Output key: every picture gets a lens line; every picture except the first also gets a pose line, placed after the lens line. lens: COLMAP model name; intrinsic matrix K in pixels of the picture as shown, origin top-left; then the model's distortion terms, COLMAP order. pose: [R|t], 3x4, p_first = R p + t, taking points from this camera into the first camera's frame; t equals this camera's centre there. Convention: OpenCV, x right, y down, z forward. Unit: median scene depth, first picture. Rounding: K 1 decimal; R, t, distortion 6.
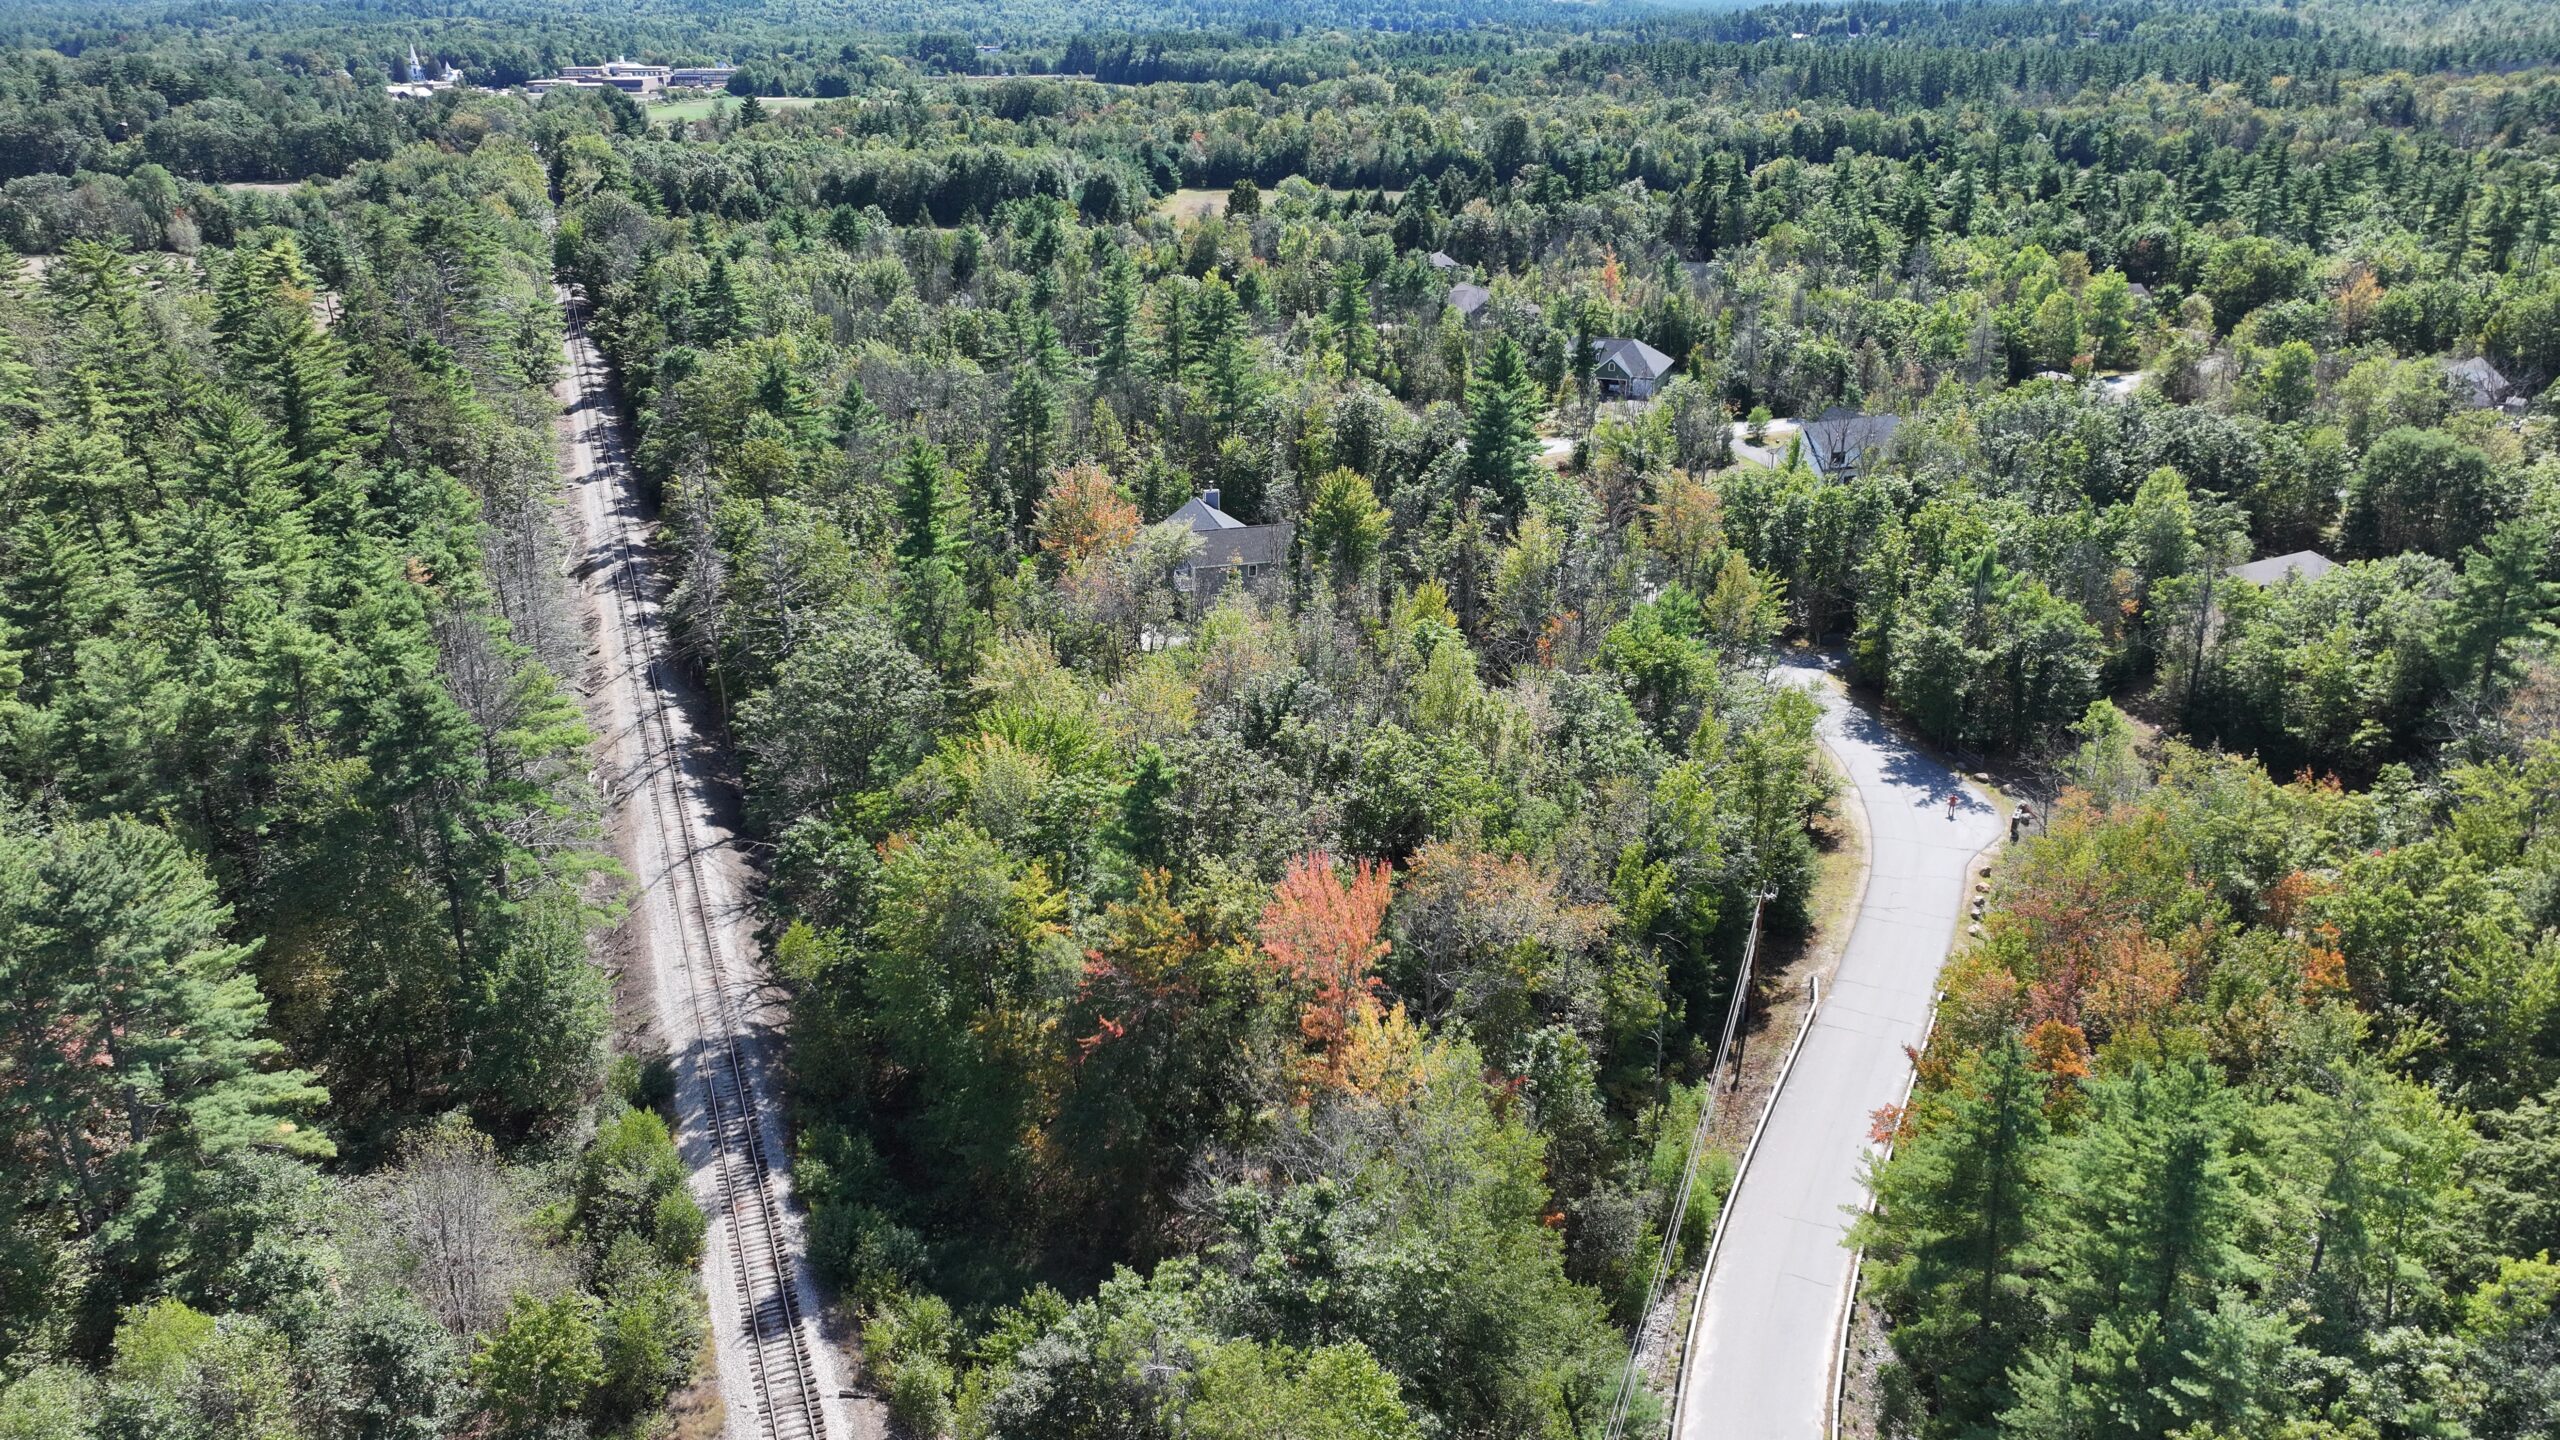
lens RADIAL K [[1800.3, 0, 1286.0], [0, 1800.3, 718.3], [0, 0, 1]] dist [-0.001252, 0.018488]
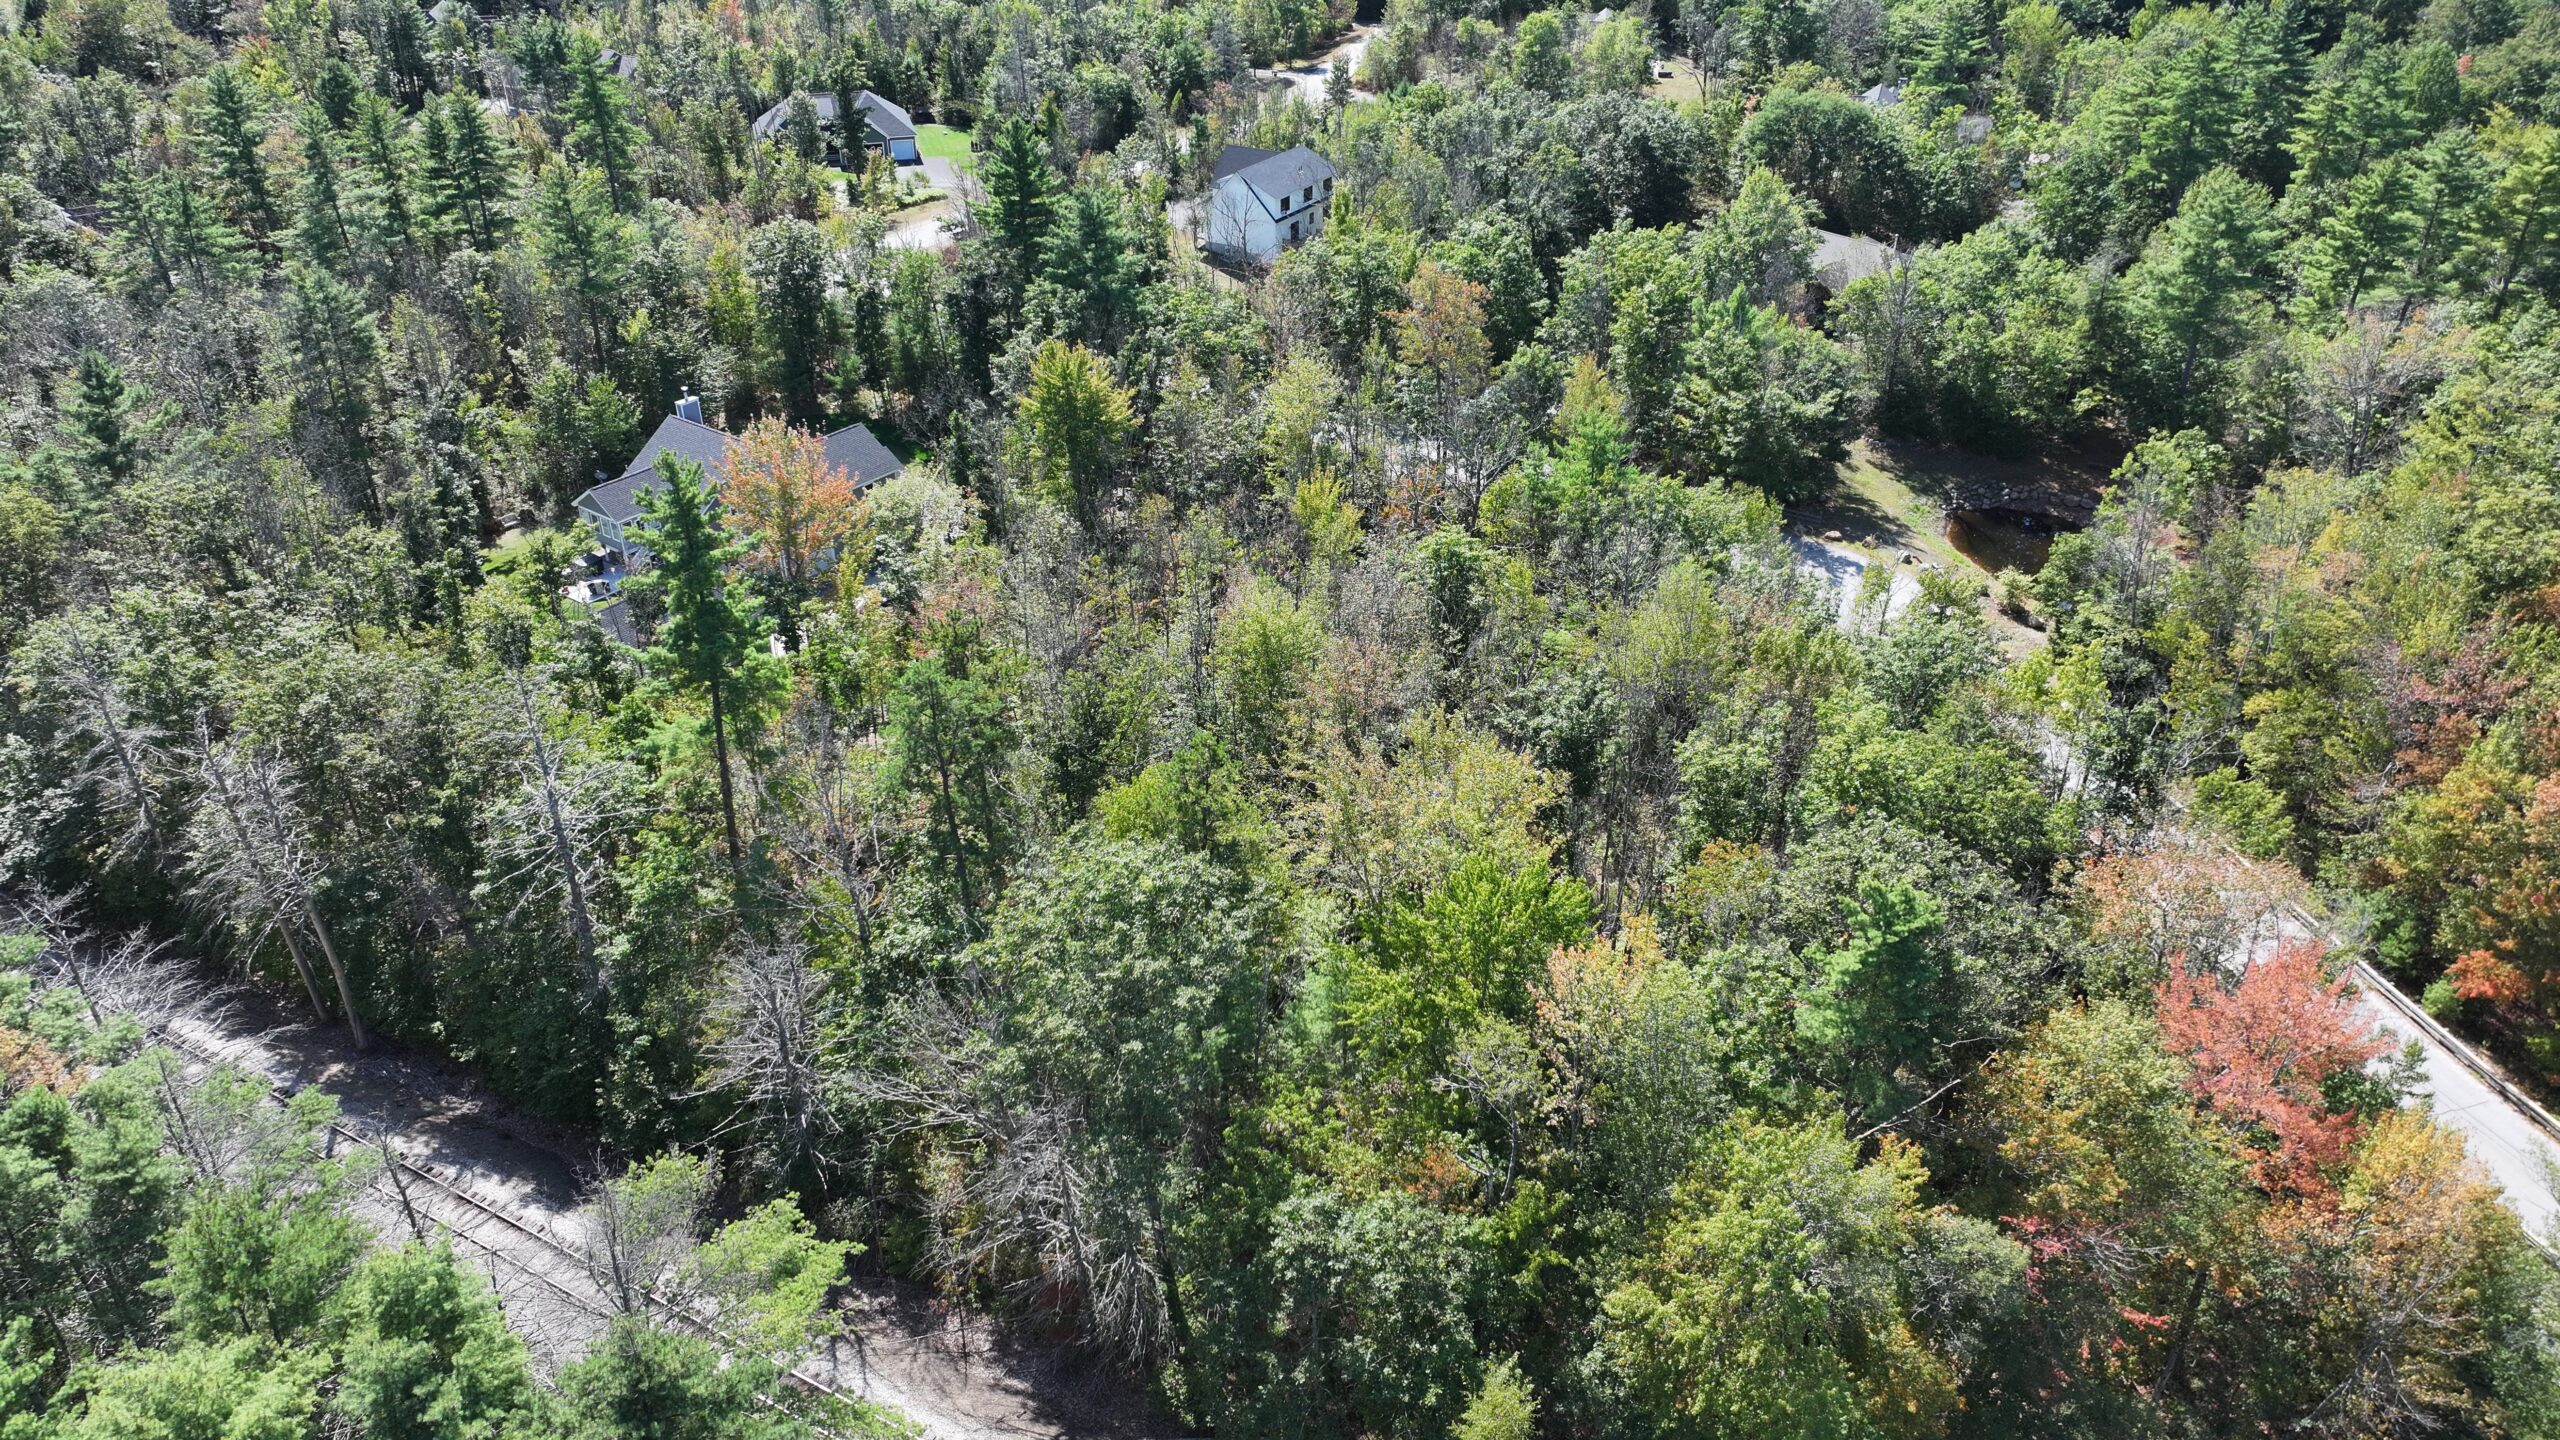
lens RADIAL K [[1800.3, 0, 1284.7], [0, 1800.3, 713.9], [0, 0, 1]] dist [-0.001252, 0.018488]
pose [[0.783080, -0.315499, 0.535954, -0.225650], [0.229873, 0.947576, 0.221941, -0.092994], [-0.577879, -0.050596, 0.814552, 0.234786]]
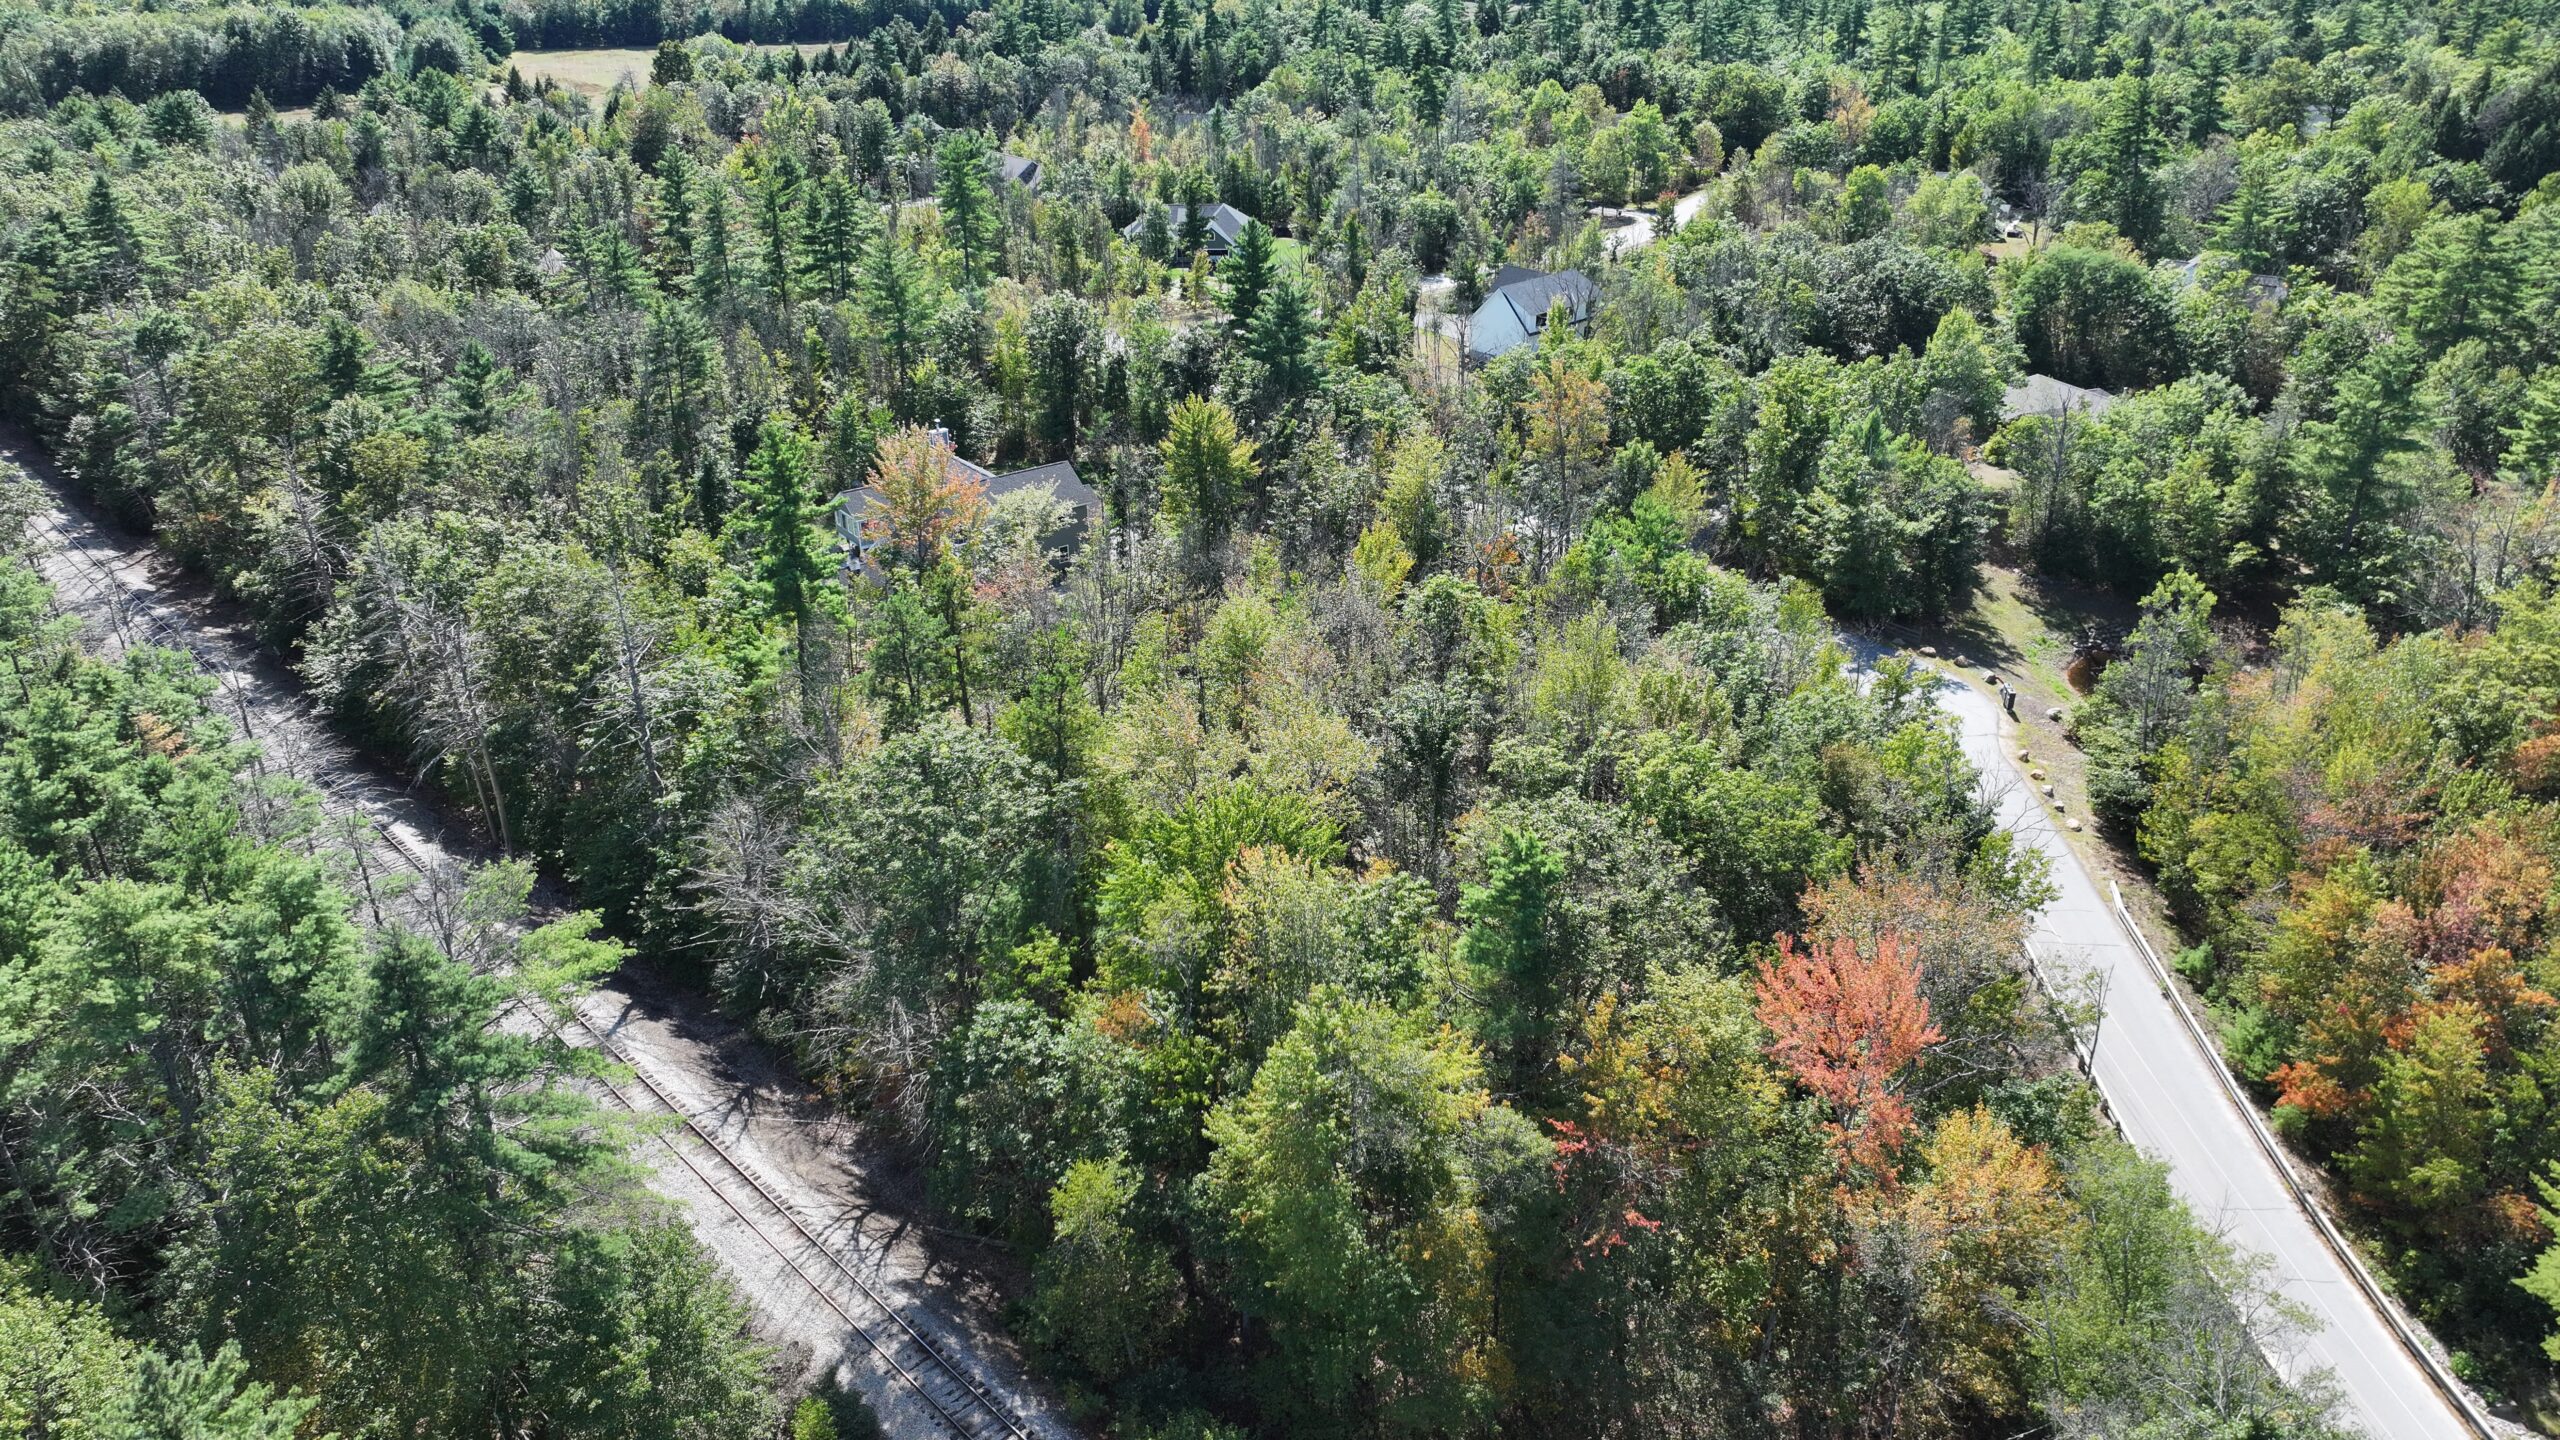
lens RADIAL K [[1800.3, 0, 1285.8], [0, 1800.3, 714.6], [0, 0, 1]] dist [-0.001252, 0.018488]
pose [[0.924796, -0.166305, 0.342193, -0.164798], [0.139078, 0.984930, 0.102808, -0.049382], [-0.354133, -0.047485, 0.933989, 0.126521]]
